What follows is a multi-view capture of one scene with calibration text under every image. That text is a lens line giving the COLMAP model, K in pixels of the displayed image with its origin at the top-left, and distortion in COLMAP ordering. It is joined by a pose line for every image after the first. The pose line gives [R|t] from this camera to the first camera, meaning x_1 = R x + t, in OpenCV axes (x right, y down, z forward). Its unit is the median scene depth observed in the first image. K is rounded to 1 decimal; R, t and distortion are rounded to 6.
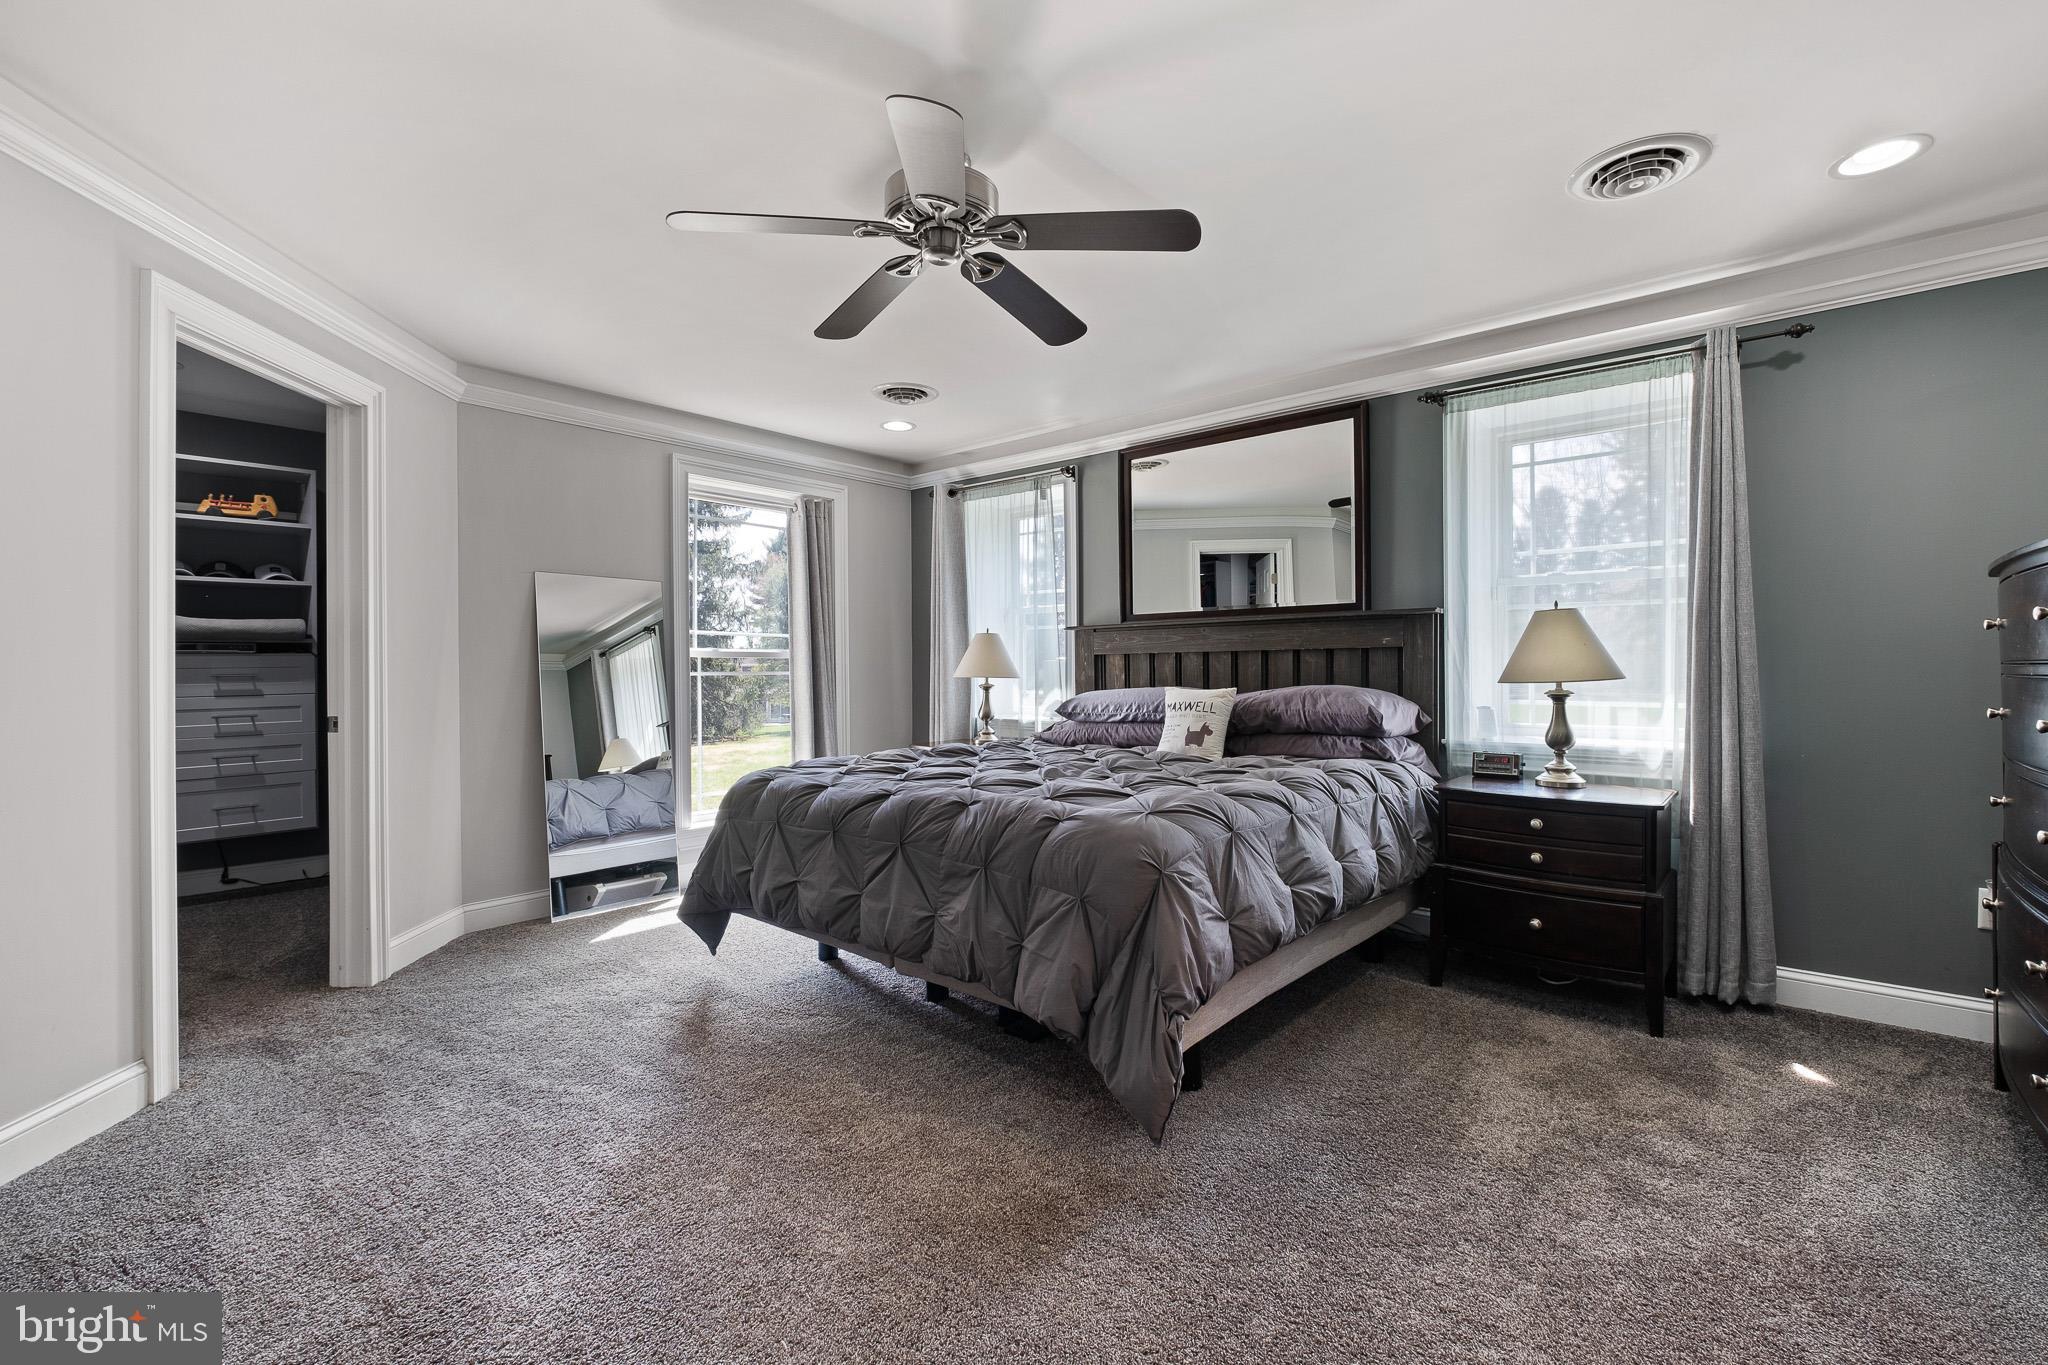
lens RADIAL K [[879.0, 0, 1027.6], [0, 879.0, 693.0], [0, 0, 1]] dist [0.000403, -0.000053]
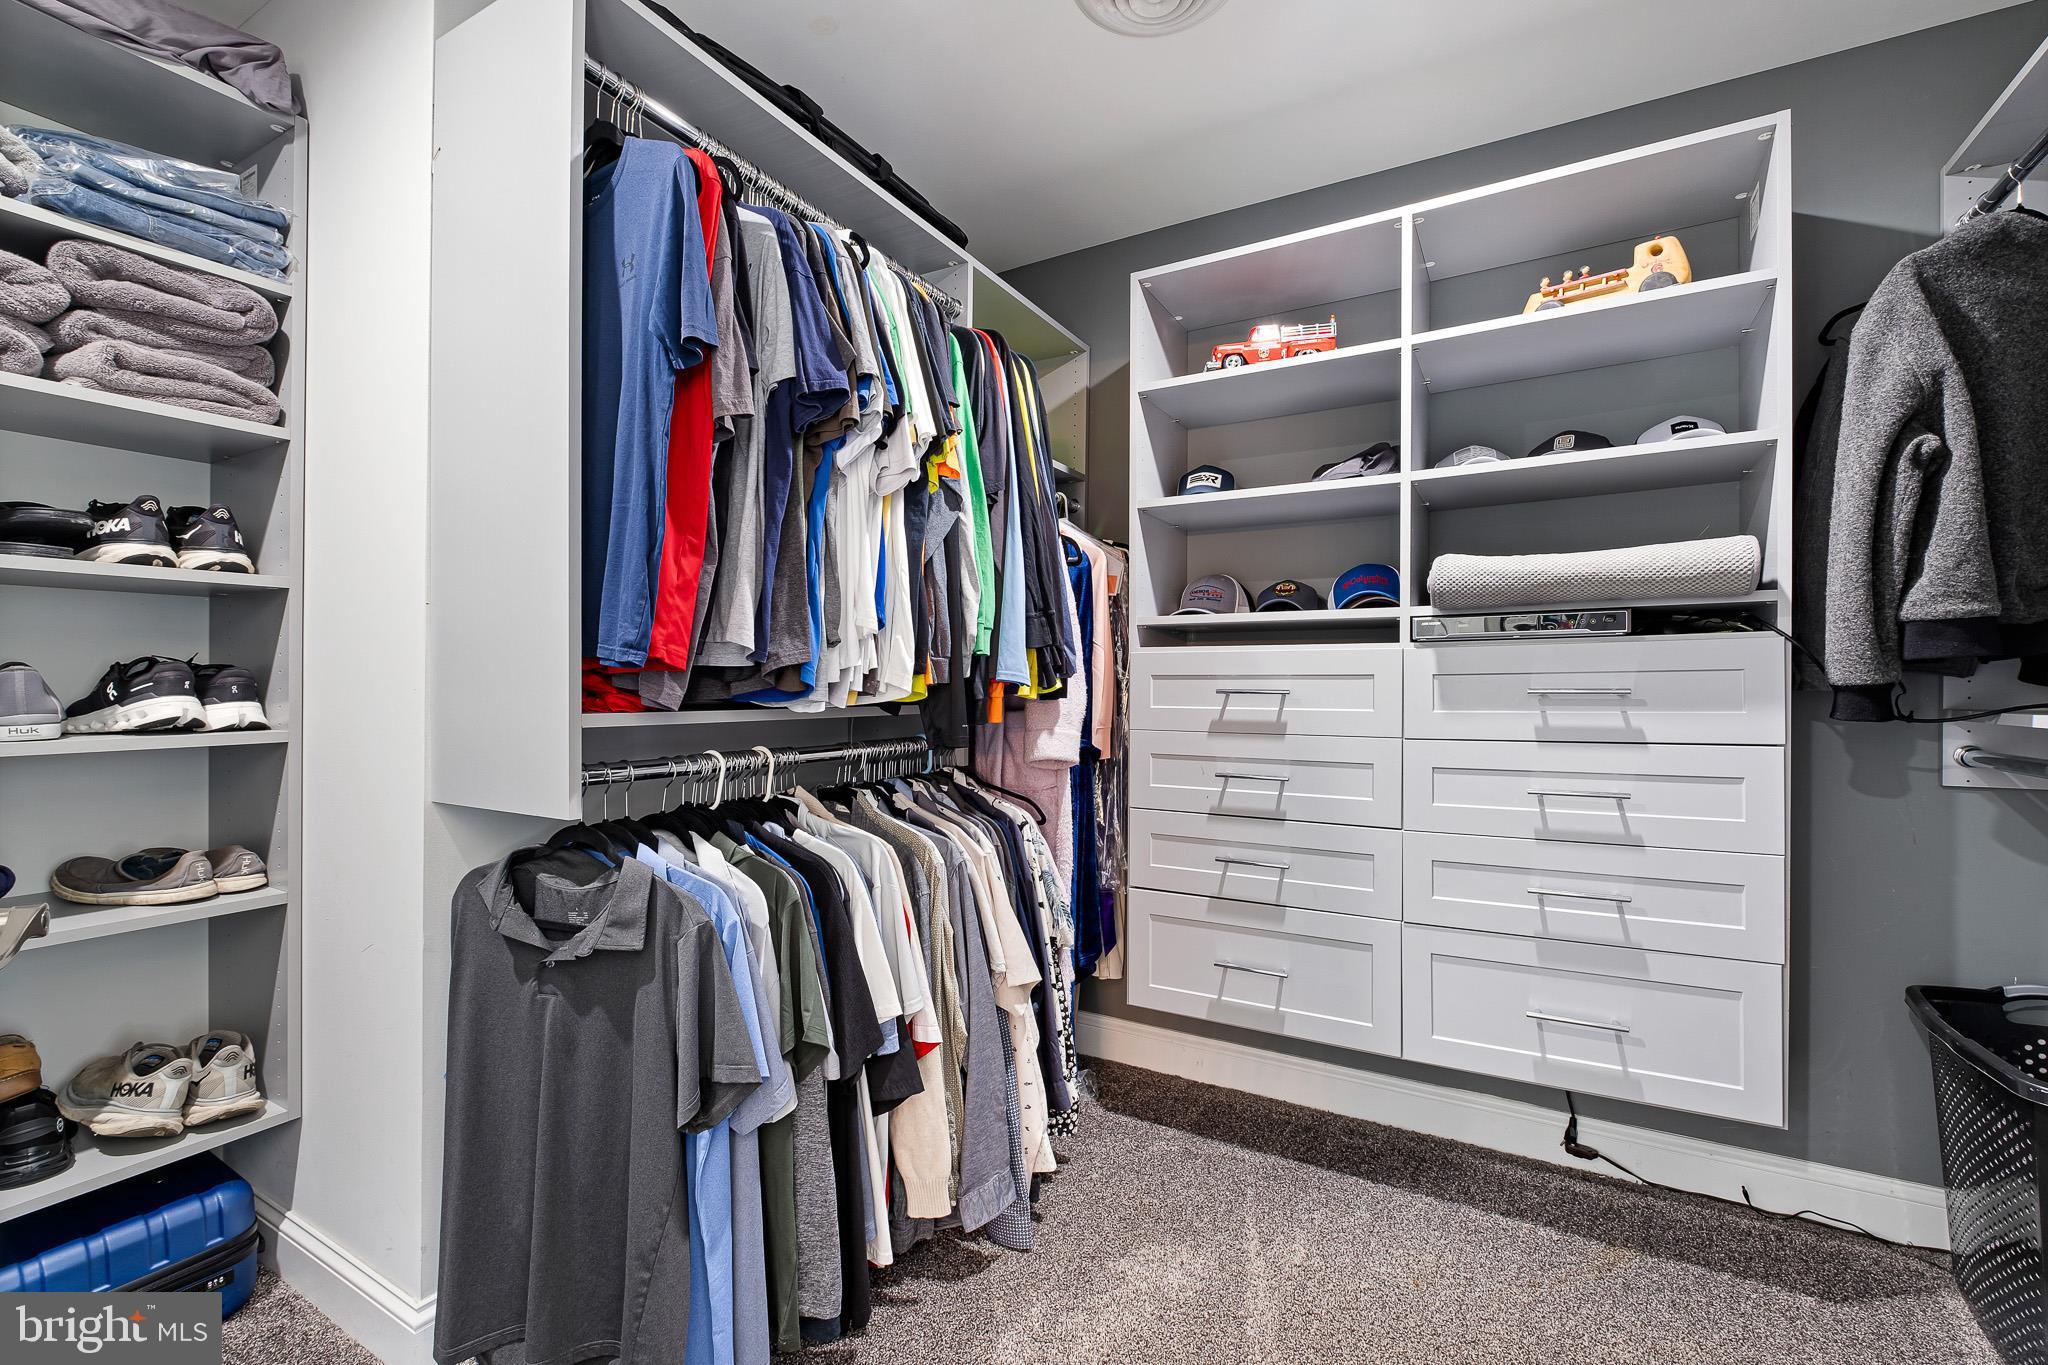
lens RADIAL K [[879.0, 0, 1027.6], [0, 879.0, 693.0], [0, 0, 1]] dist [0.000403, -0.000053]
pose [[0.195936, 0.000739, -0.980616, -0.535761], [-0.014067, 0.999899, -0.002057, -0.014395], [0.980516, 0.014197, 0.195926, 0.647726]]
